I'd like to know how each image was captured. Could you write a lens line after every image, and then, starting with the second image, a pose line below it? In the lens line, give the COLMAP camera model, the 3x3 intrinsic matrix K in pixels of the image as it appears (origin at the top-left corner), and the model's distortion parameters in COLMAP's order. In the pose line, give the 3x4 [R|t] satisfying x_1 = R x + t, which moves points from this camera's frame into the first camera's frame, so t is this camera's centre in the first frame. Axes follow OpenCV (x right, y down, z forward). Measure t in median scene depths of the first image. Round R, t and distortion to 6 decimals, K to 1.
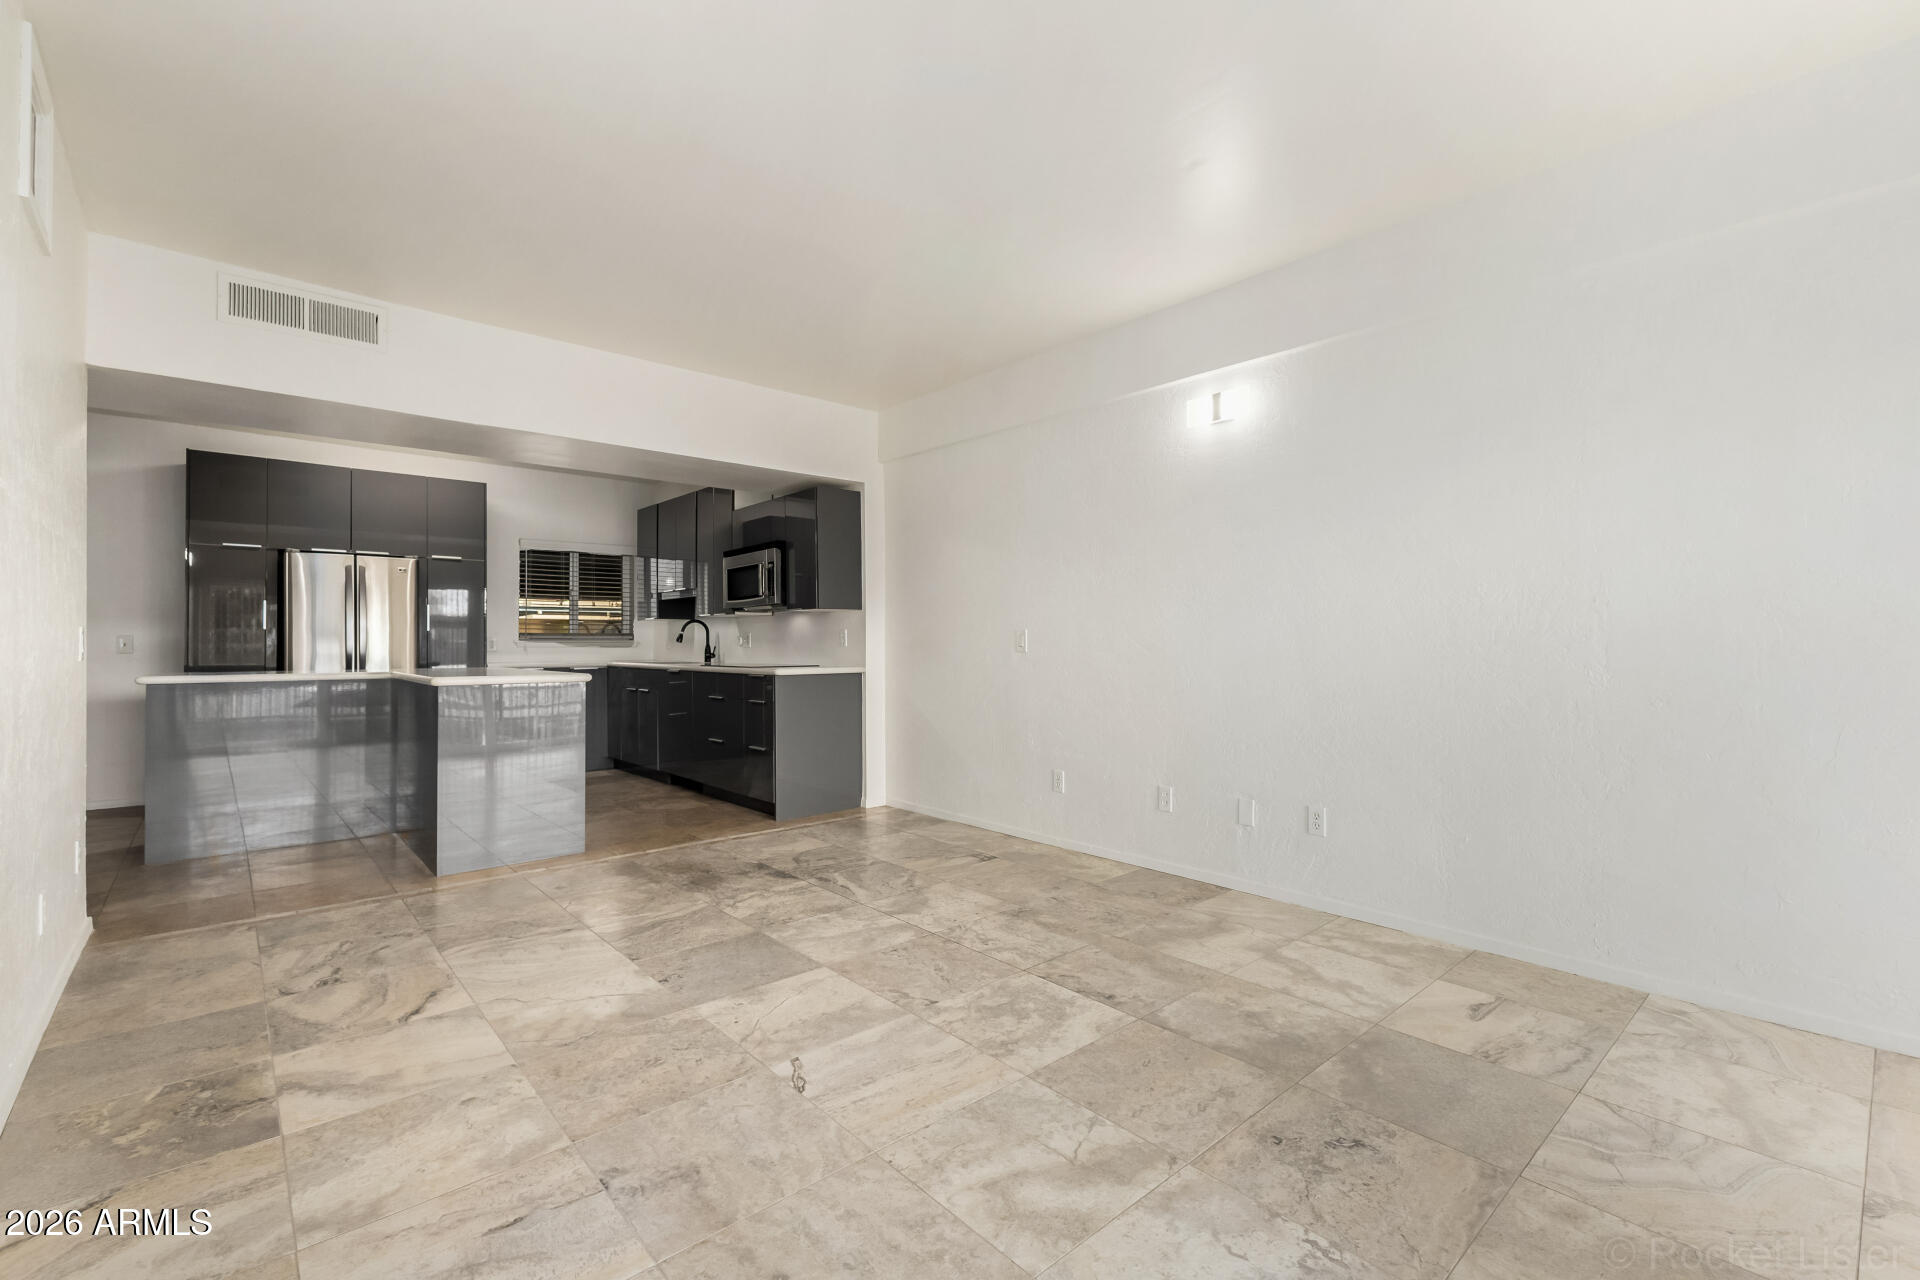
lens RADIAL K [[824.6, 0, 960.0], [0, 824.6, 640.0], [0, 0, 1]] dist [0.009793, -0.000089]
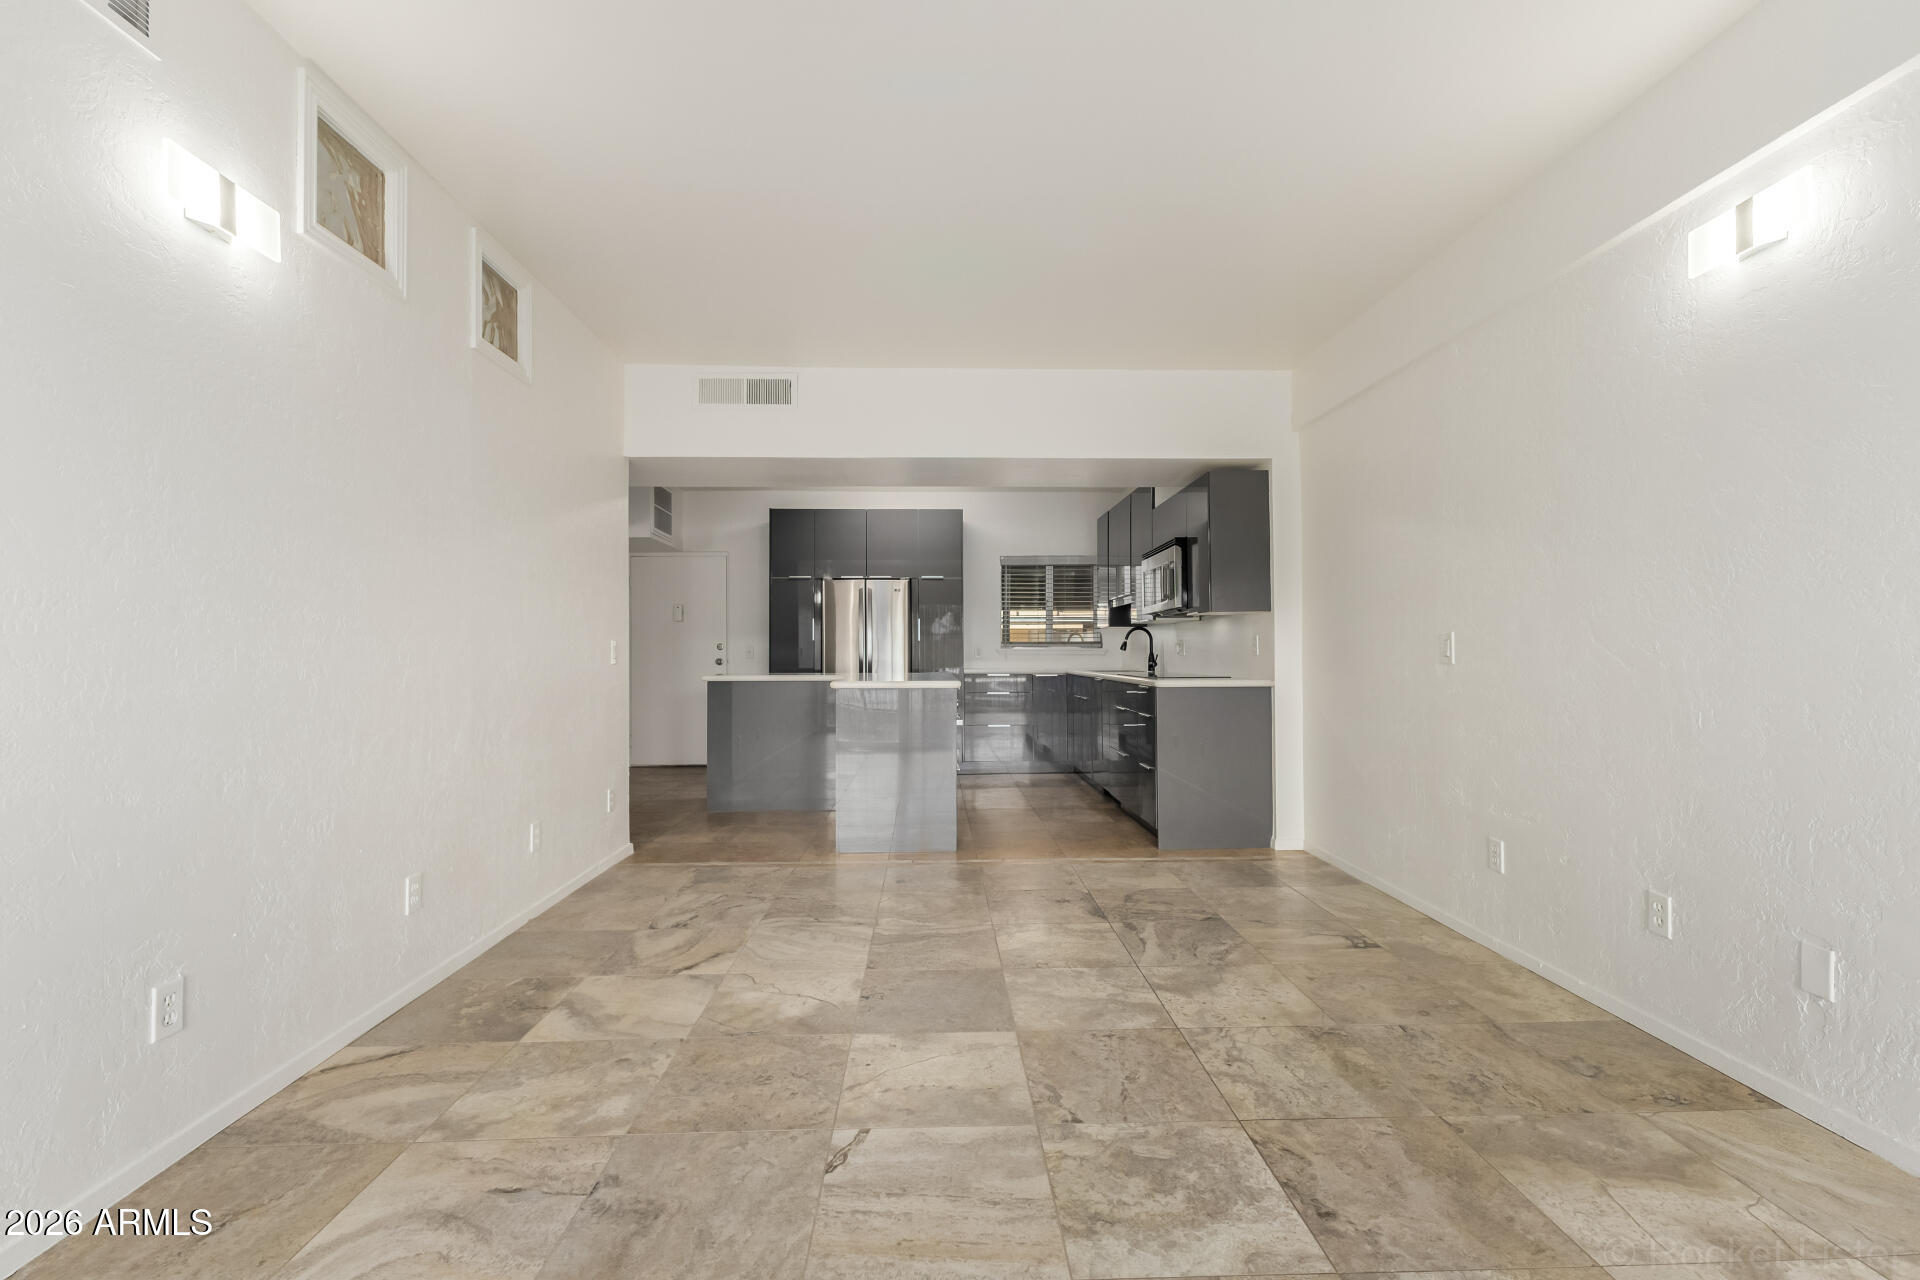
lens RADIAL K [[824.6, 0, 960.0], [0, 824.6, 640.0], [0, 0, 1]] dist [0.009793, -0.000089]
pose [[0.771483, -0.008477, -0.636194, 0.296321], [0.002658, 0.999945, -0.010102, -0.000238], [0.636244, 0.006102, 0.771463, 0.263871]]
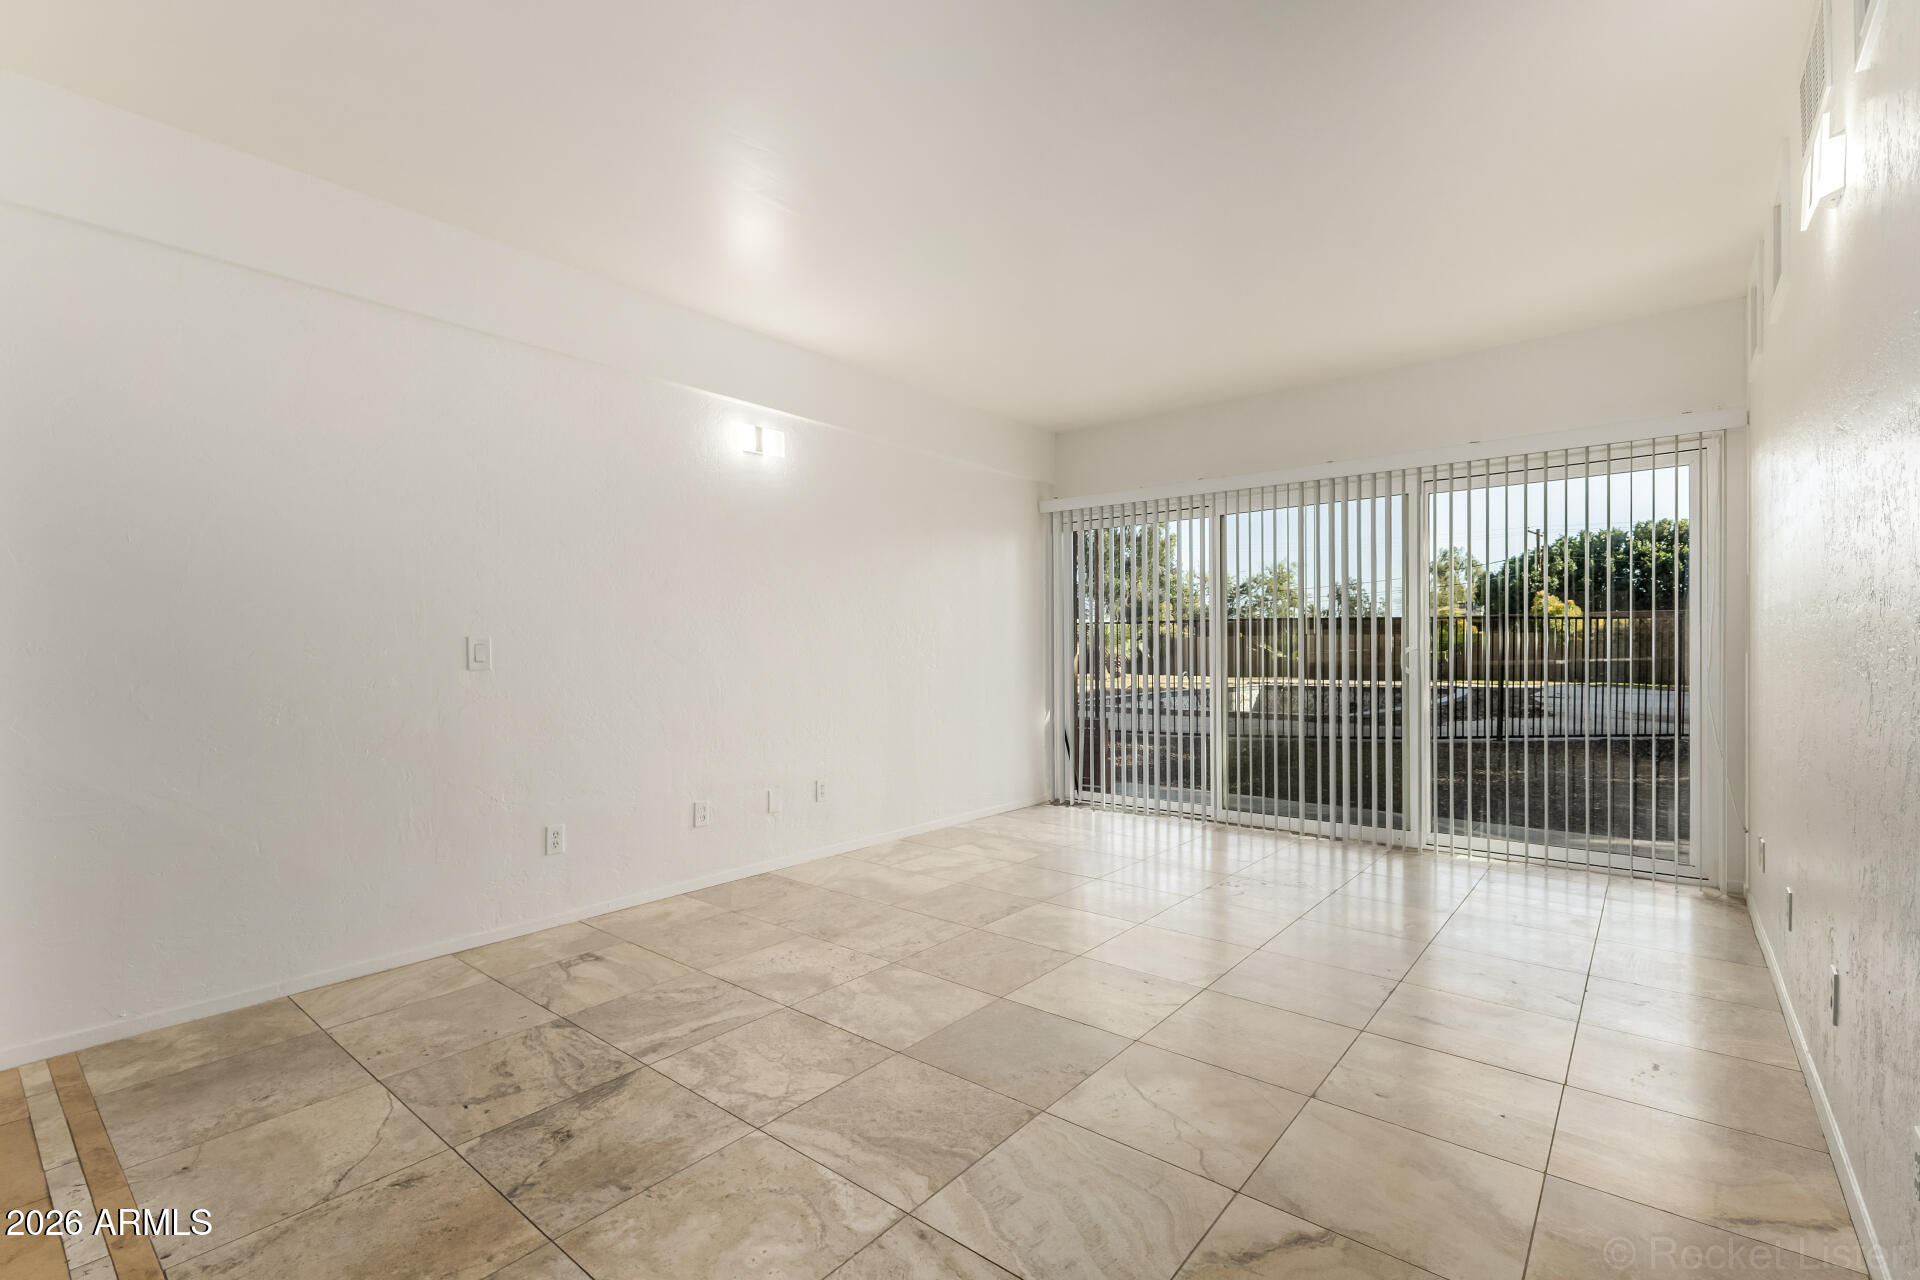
lens RADIAL K [[848.8, 0, 951.5], [0, 848.8, 648.2], [0, 0, 1]] dist [0.000435, 0.000361]
pose [[-0.153643, 0.008394, 0.988091, -0.967329], [0.004265, 0.999960, -0.007831, 0.006279], [-0.988117, 0.003011, -0.153673, 1.050206]]
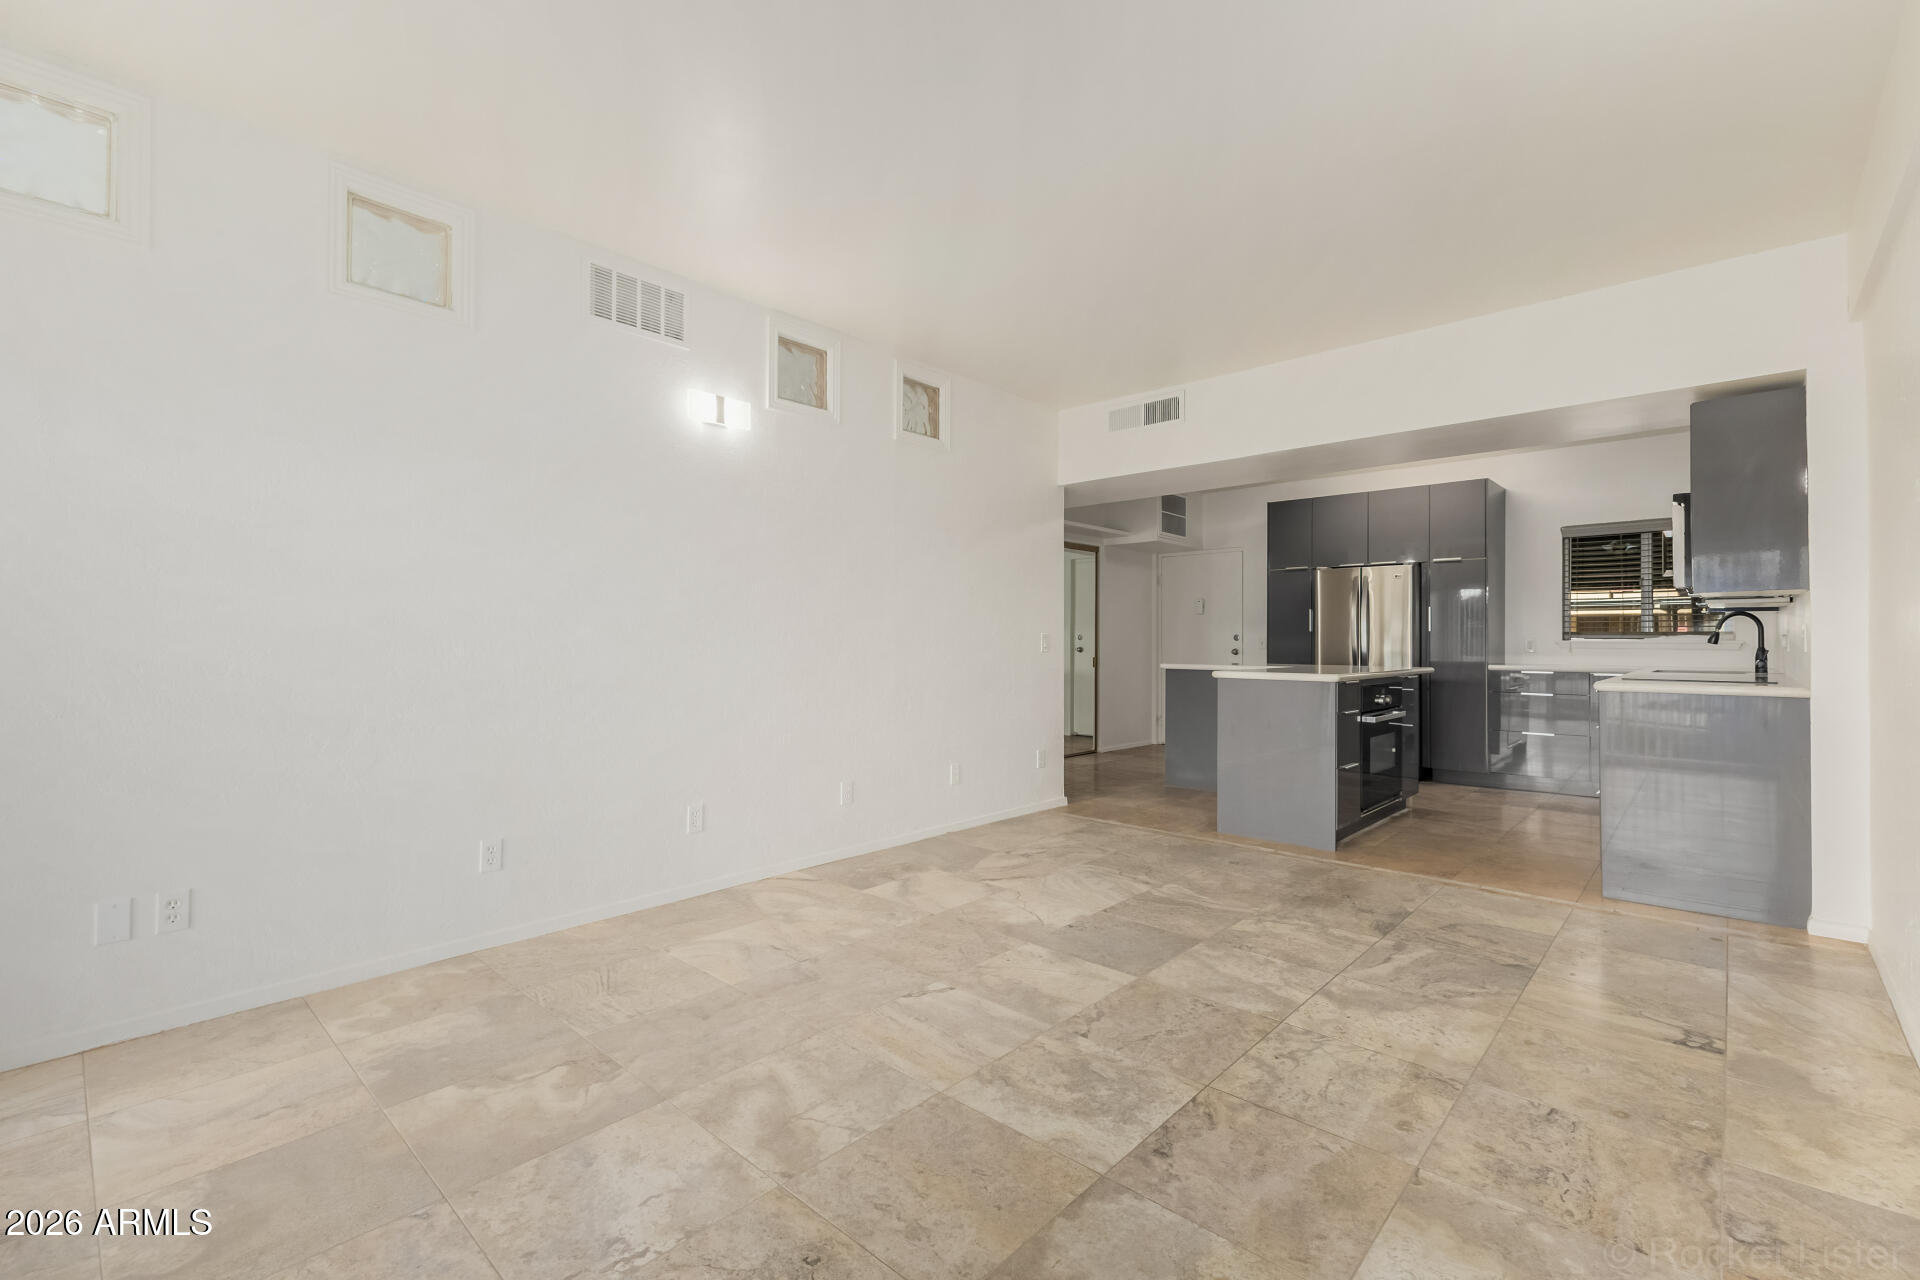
lens RADIAL K [[829.4, 0, 967.1], [0, 829.4, 633.9], [0, 0, 1]] dist [0.007950, -0.000306]
pose [[0.108202, -0.005845, -0.994112, 0.691152], [0.000522, 0.999983, -0.005823, -0.003610], [0.994129, 0.000111, 0.108203, 0.604757]]
